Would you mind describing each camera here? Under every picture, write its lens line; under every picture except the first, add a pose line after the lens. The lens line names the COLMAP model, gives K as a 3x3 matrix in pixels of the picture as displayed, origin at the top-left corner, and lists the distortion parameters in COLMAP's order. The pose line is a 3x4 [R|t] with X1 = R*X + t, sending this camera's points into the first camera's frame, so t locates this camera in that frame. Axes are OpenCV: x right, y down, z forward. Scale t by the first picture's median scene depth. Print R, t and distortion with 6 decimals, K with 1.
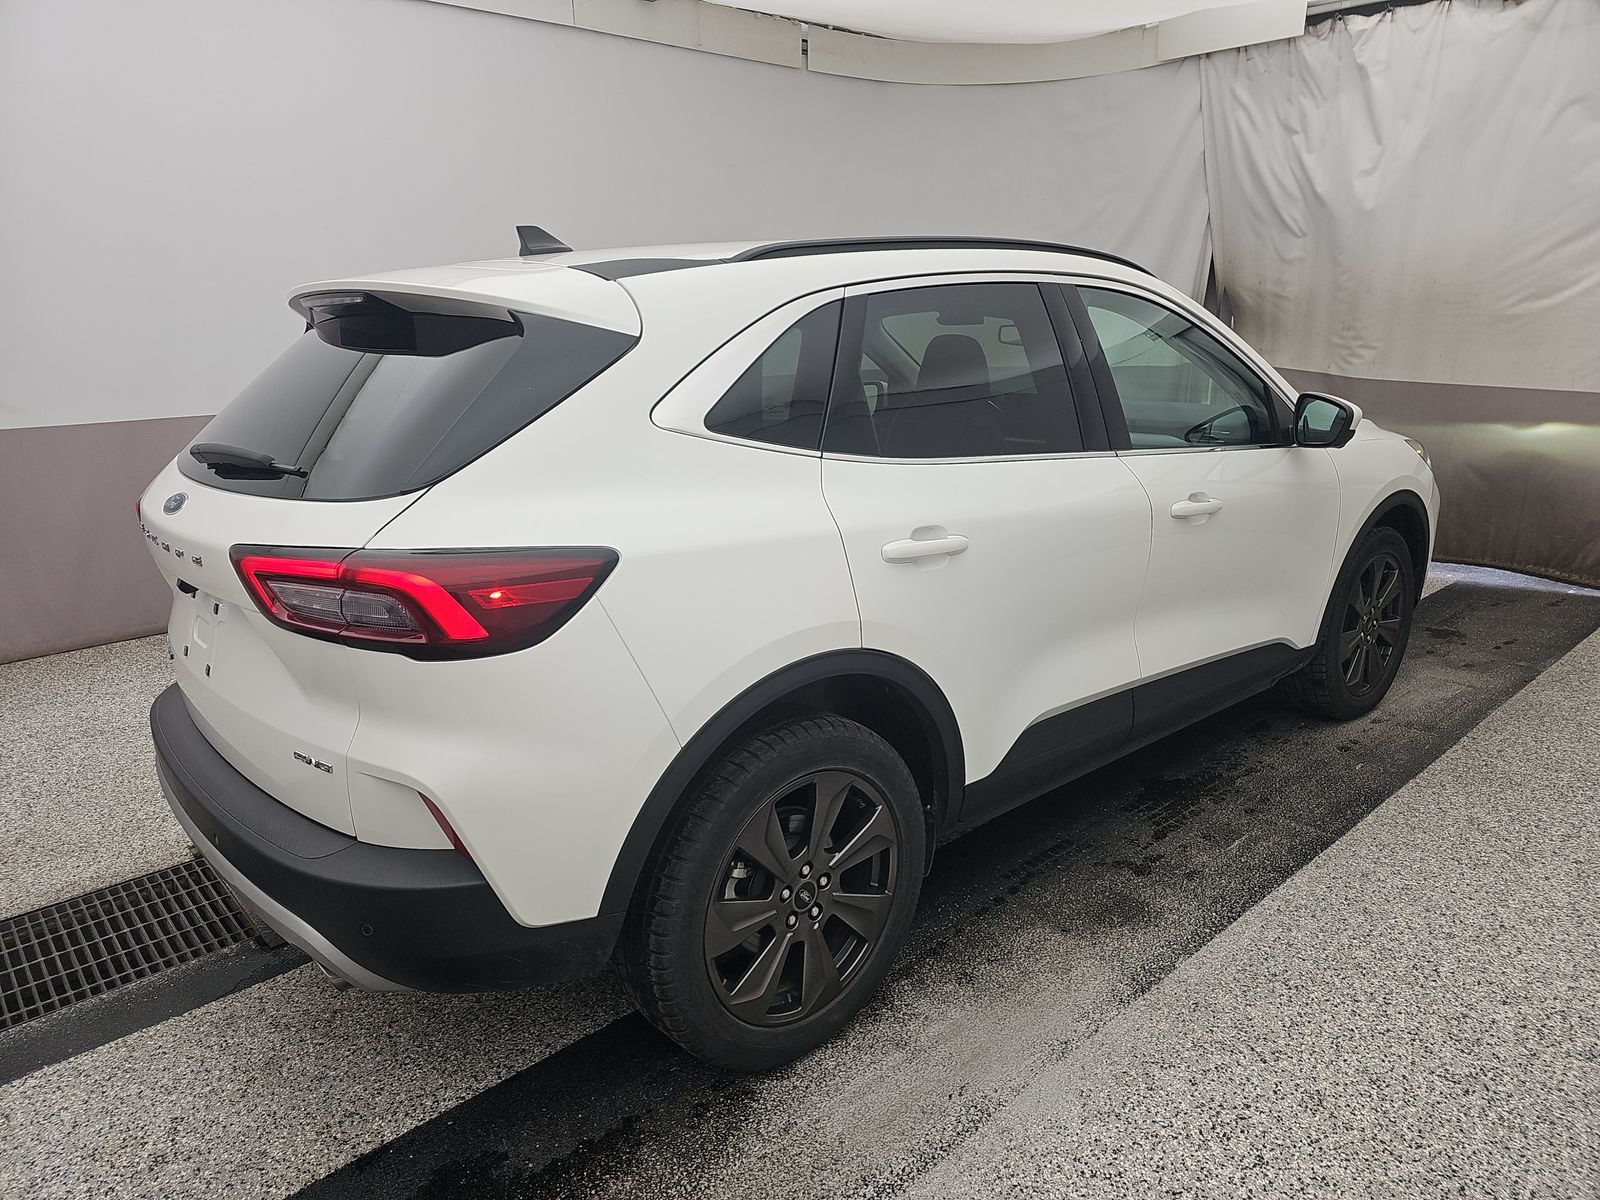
lens RADIAL K [[1056.0, 0, 803.8], [0, 1056.0, 572.0], [0, 0, 1]] dist [0.058992, -0.060182]
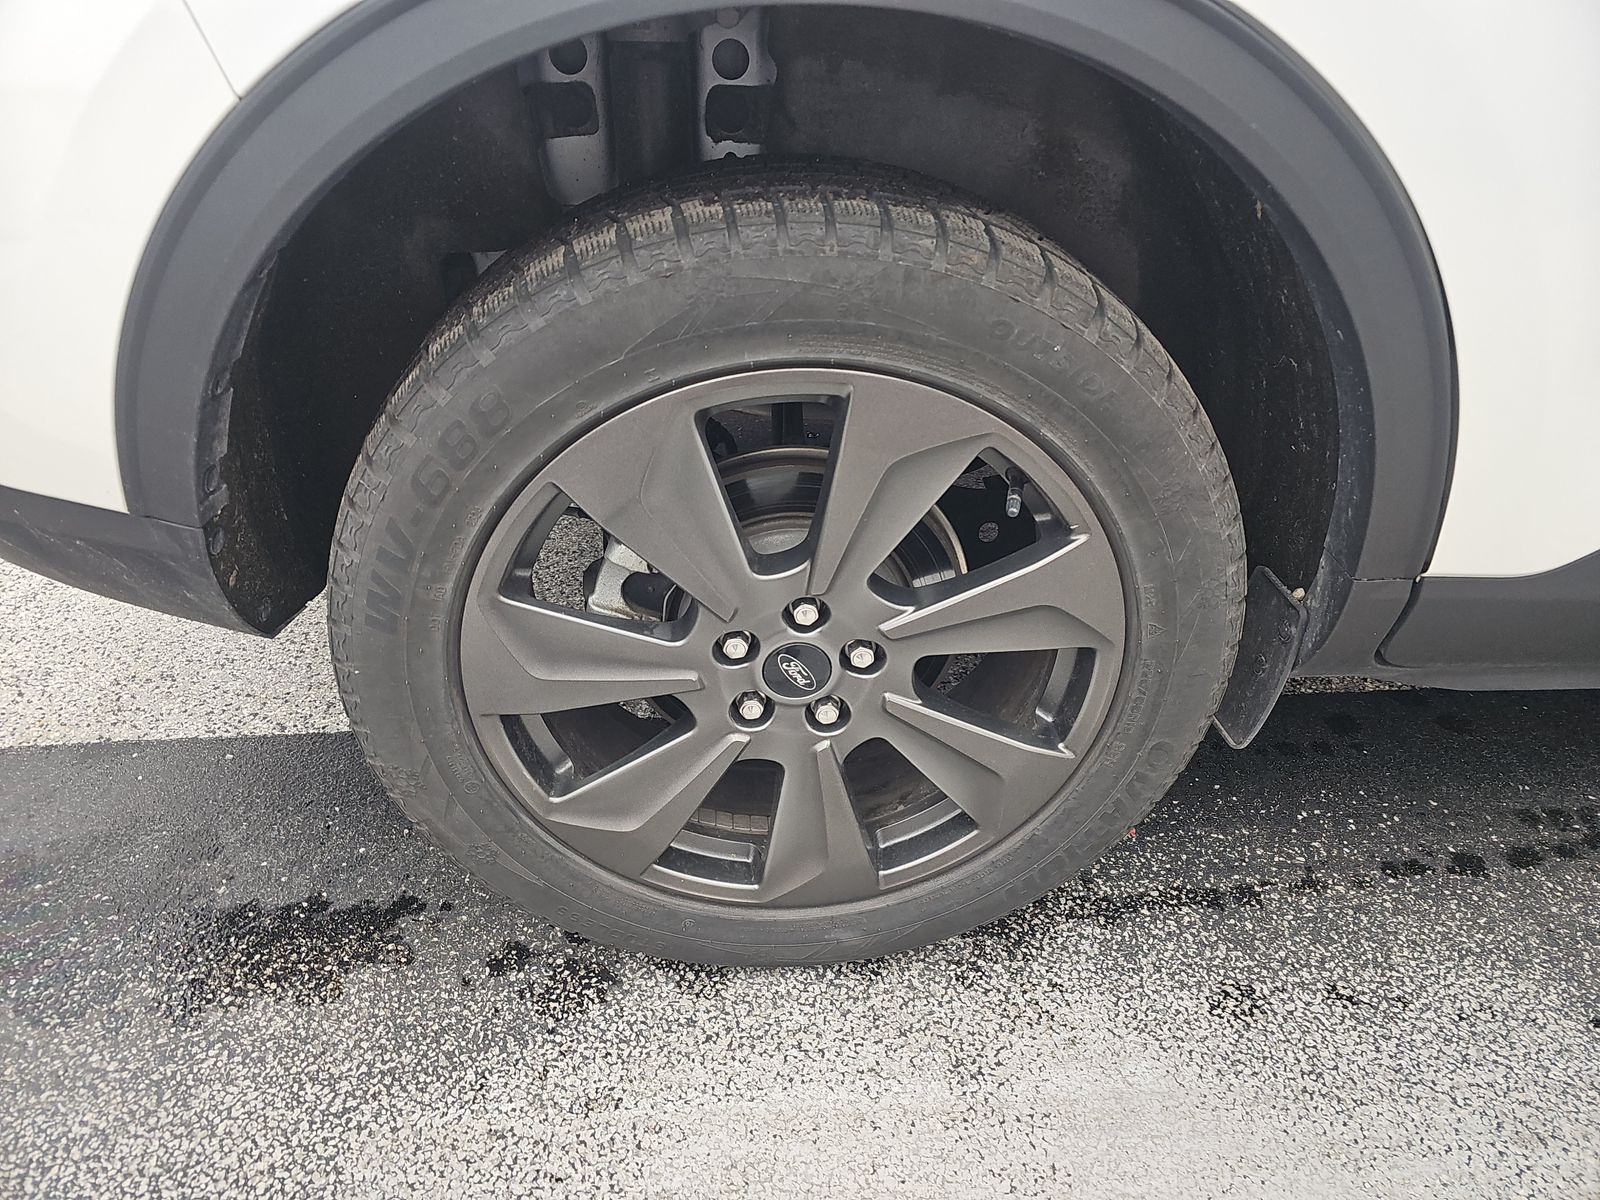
lens RADIAL K [[1056.0, 0, 803.8], [0, 1056.0, 572.0], [0, 0, 1]] dist [0.058992, -0.060182]
pose [[0.790419, 0.363143, -0.493321, 0.184425], [-0.178533, 0.906938, 0.381563, 0.120839], [0.585973, -0.213520, 0.781694, 0.702716]]
